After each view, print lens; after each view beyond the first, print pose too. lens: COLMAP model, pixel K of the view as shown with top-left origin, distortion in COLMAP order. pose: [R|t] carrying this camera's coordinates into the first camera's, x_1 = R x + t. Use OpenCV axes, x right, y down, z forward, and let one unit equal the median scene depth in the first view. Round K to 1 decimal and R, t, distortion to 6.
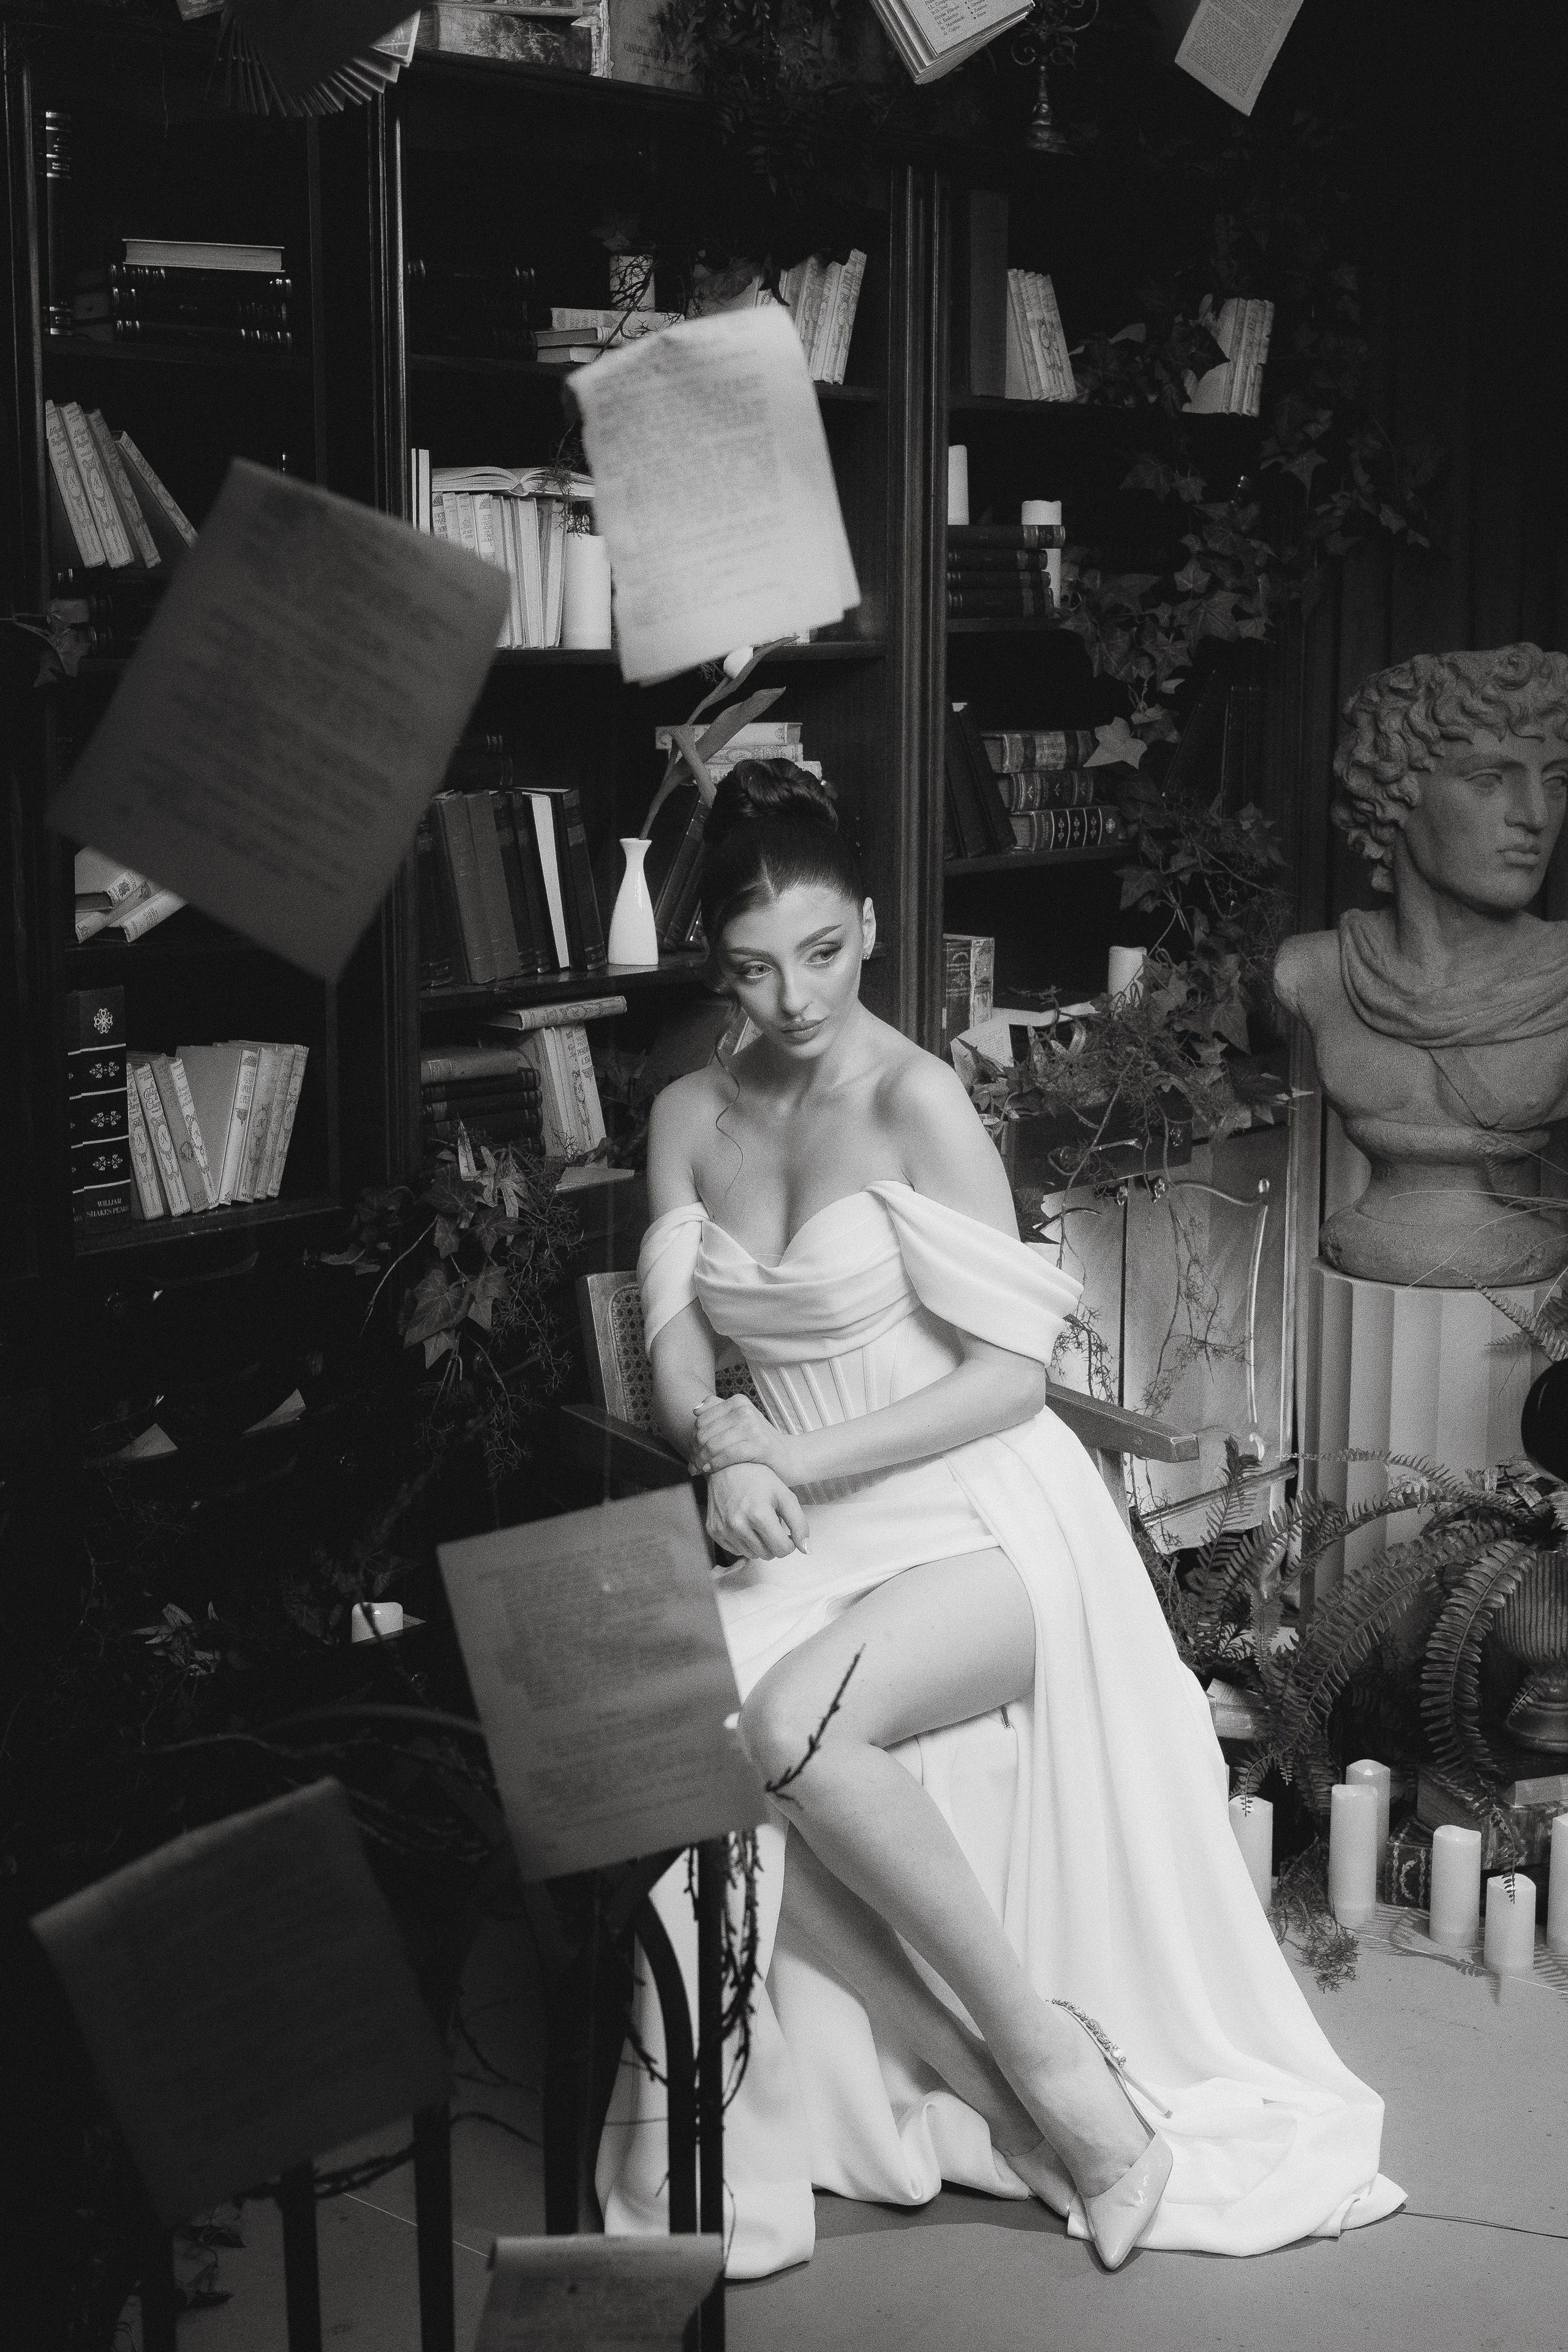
lens RADIAL K [[3273.0, 0, 784.0], [0, 3273.0, 1176.0], [0, 0, 1]] dist [-0.017239, 0.044465]
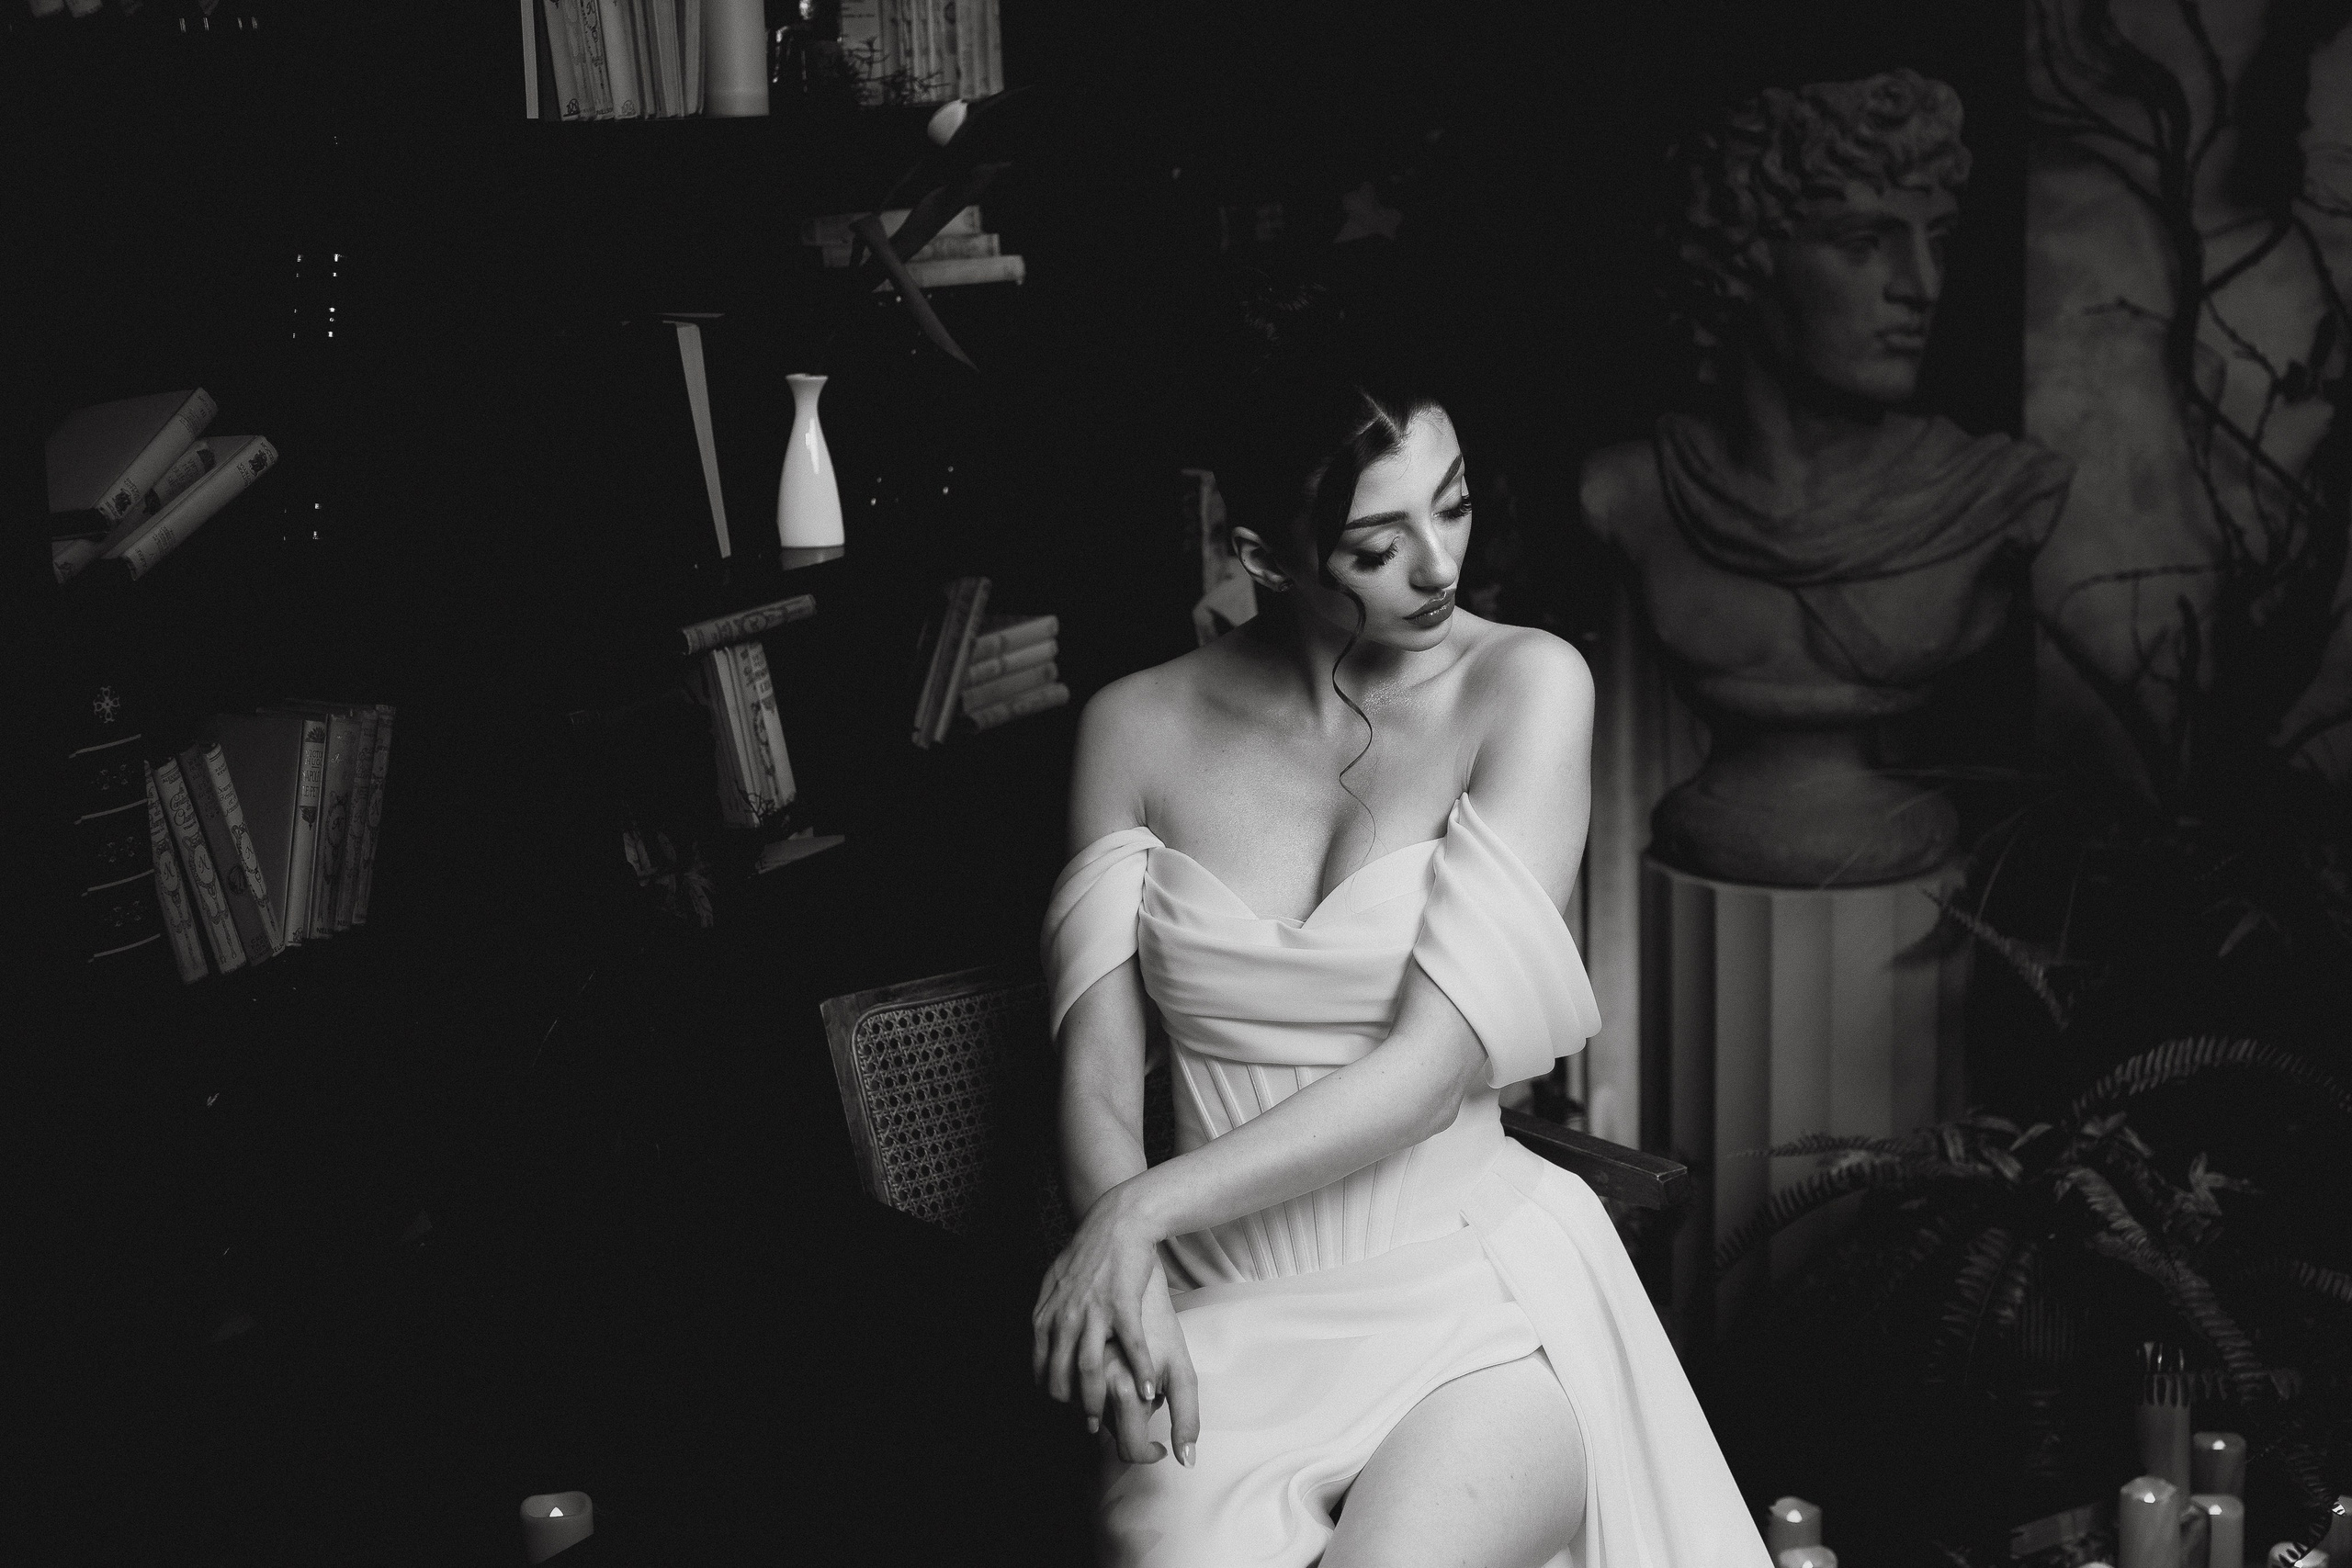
lens RADIAL K [[3272.7, 0, 1179.0], [0, 3272.7, 695.1], [0, 0, 1]] dist [-0.017239, 0.044465]
pose [[0.983682, -0.062560, 0.168690, -0.086500], [0.058481, 0.997866, 0.029043, -0.045617], [-0.170147, -0.018704, 0.985241, 0.252780]]
